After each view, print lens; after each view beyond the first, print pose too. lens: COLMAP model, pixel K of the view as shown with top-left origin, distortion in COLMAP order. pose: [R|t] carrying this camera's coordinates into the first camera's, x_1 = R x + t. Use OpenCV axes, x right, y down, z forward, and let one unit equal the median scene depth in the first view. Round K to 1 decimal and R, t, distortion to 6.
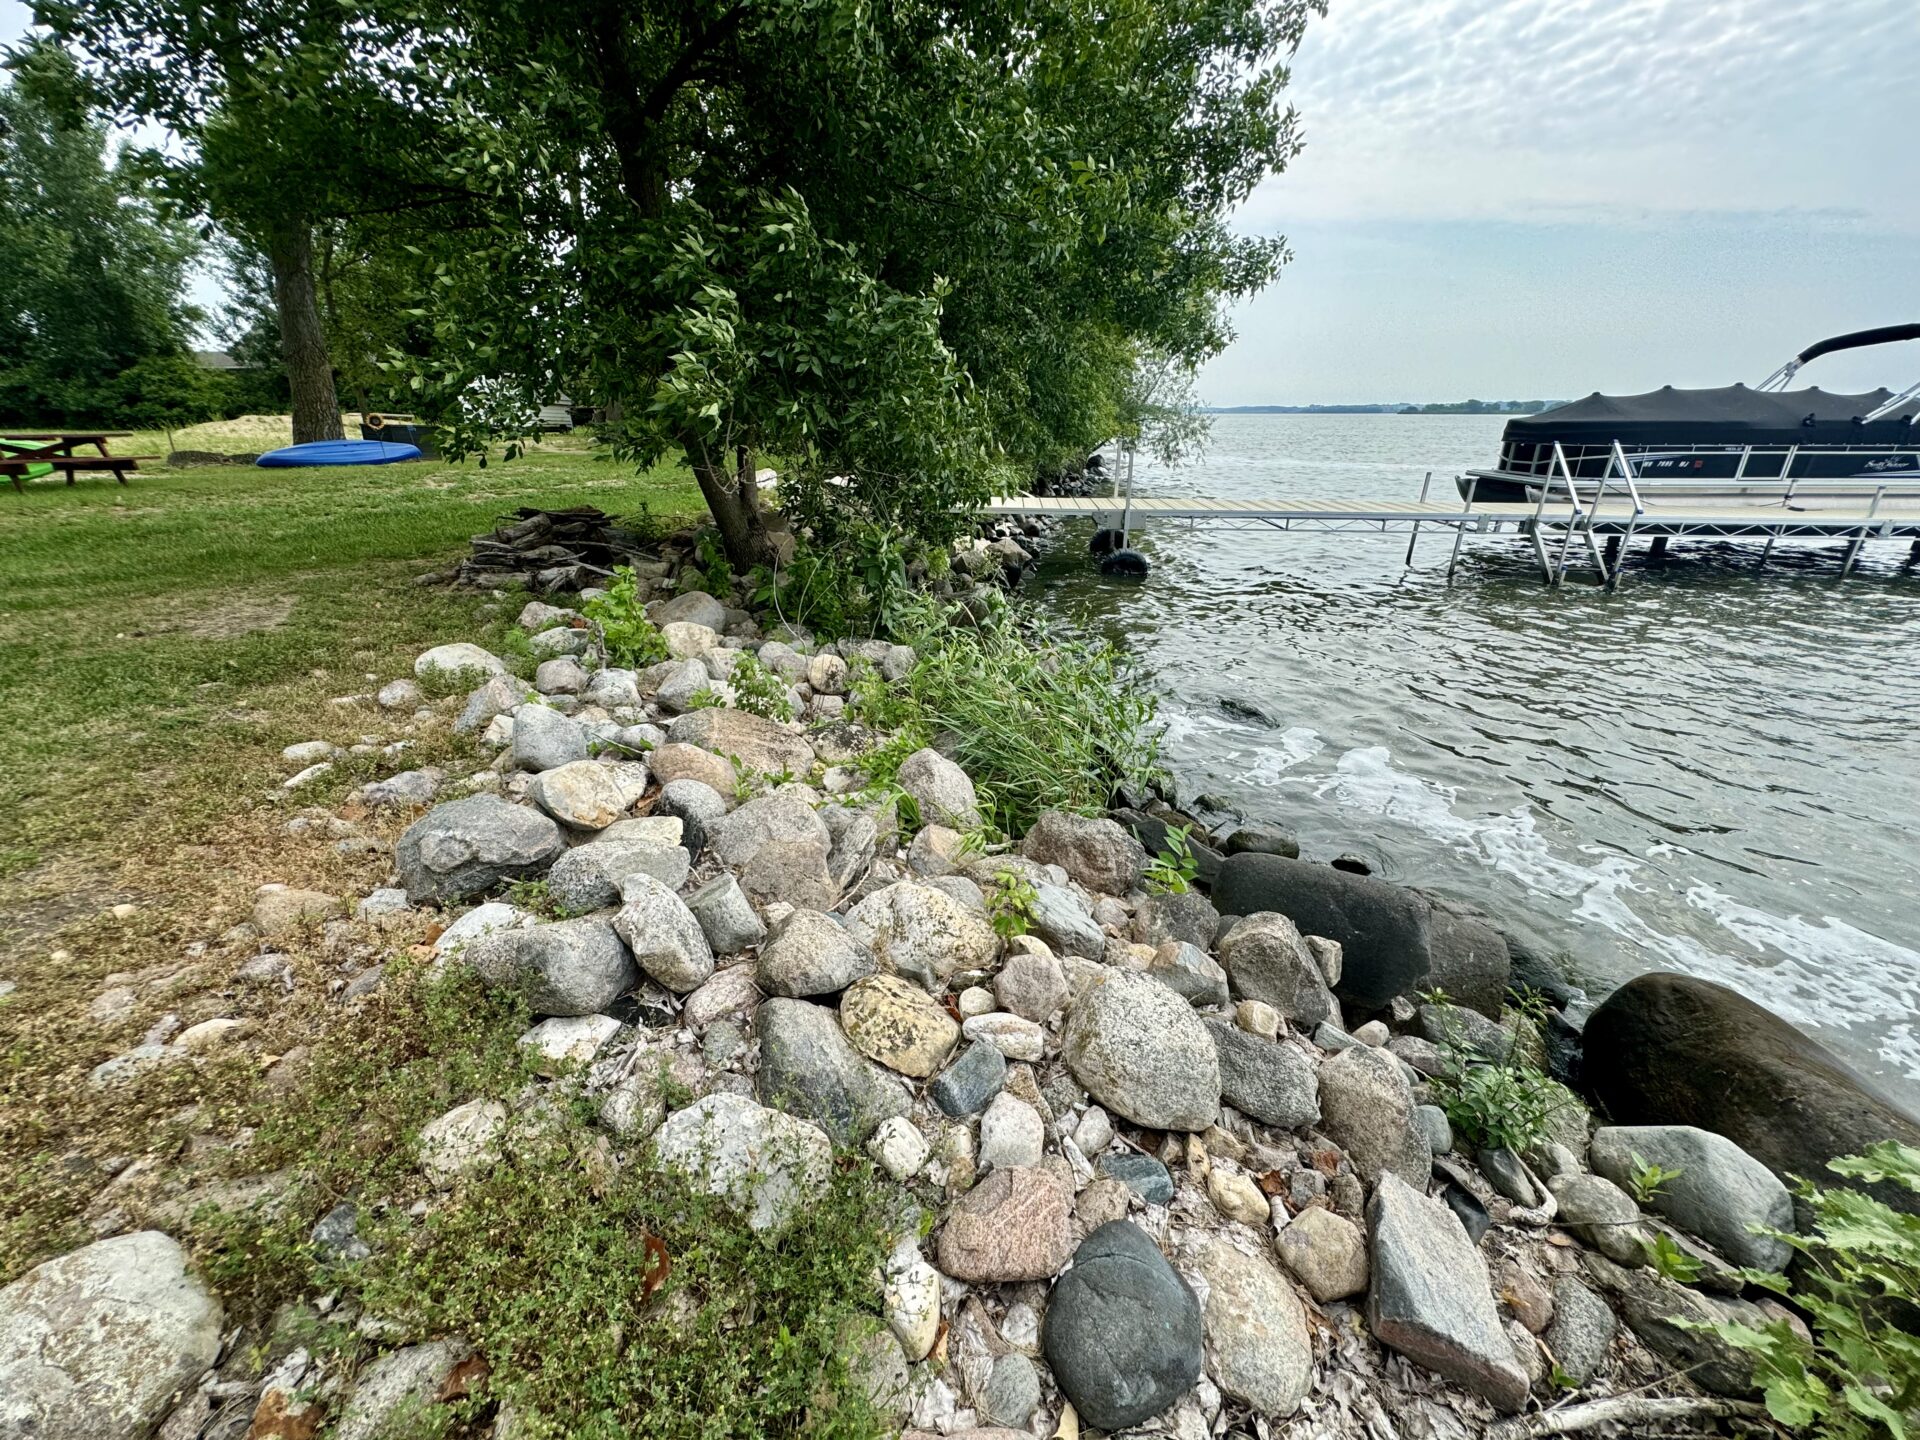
lens RADIAL K [[767.1, 0, 960.8], [0, 767.1, 721.3], [0, 0, 1]] dist [-0.006530, 0.000561]
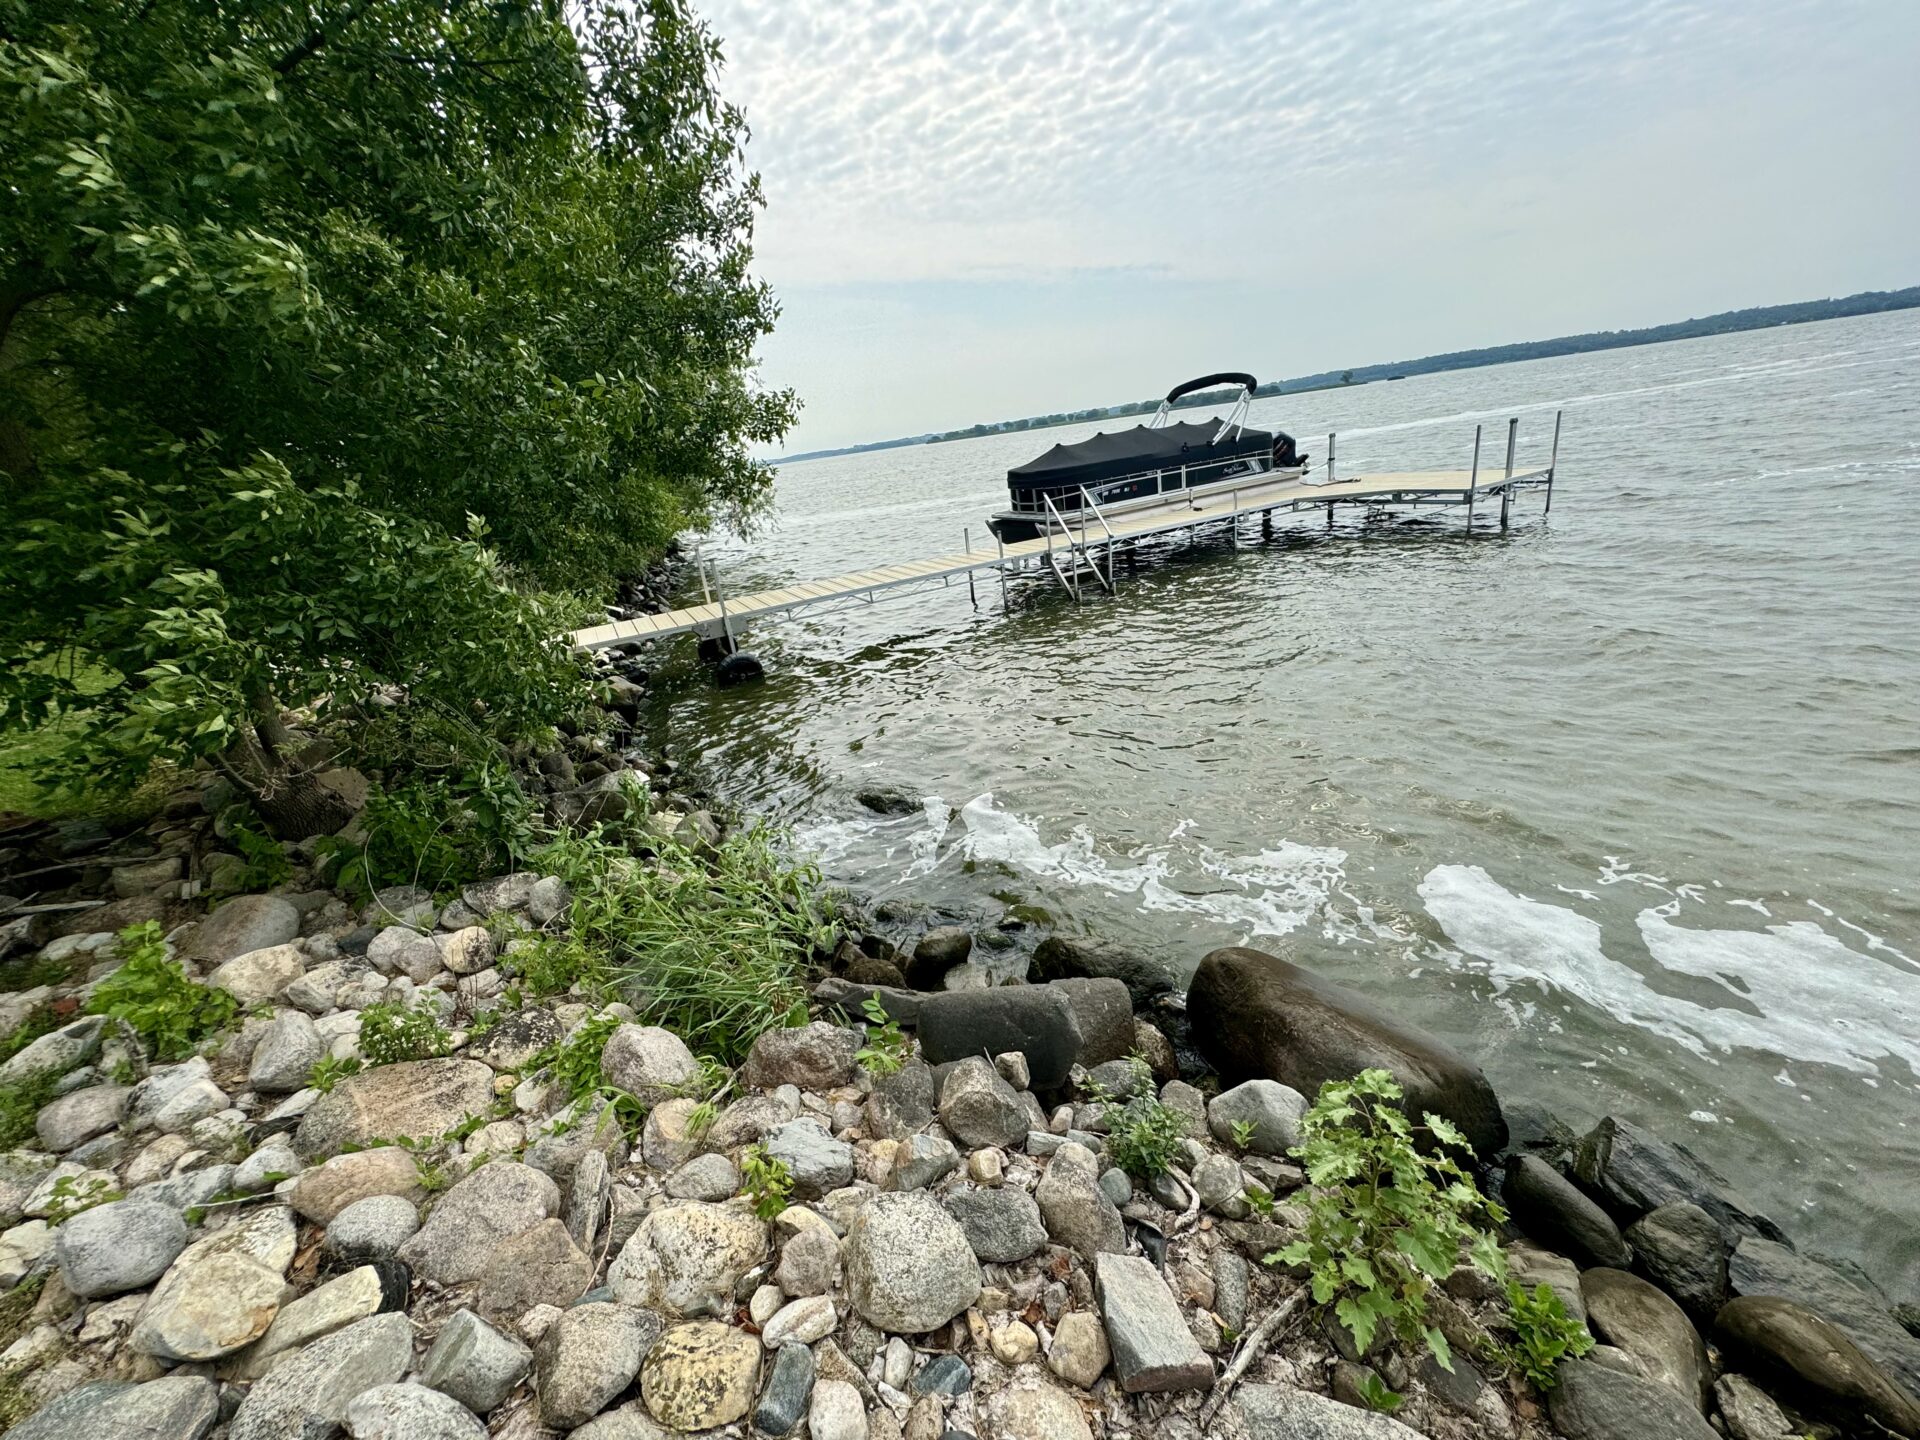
lens RADIAL K [[767.1, 0, 965.2], [0, 767.1, 709.3], [0, 0, 1]] dist [-0.006530, 0.000561]
pose [[0.852335, -0.280536, 0.441390, 0.012154], [0.312322, 0.949976, 0.000677, -0.226086], [-0.419500, 0.137279, 0.897315, -0.144227]]
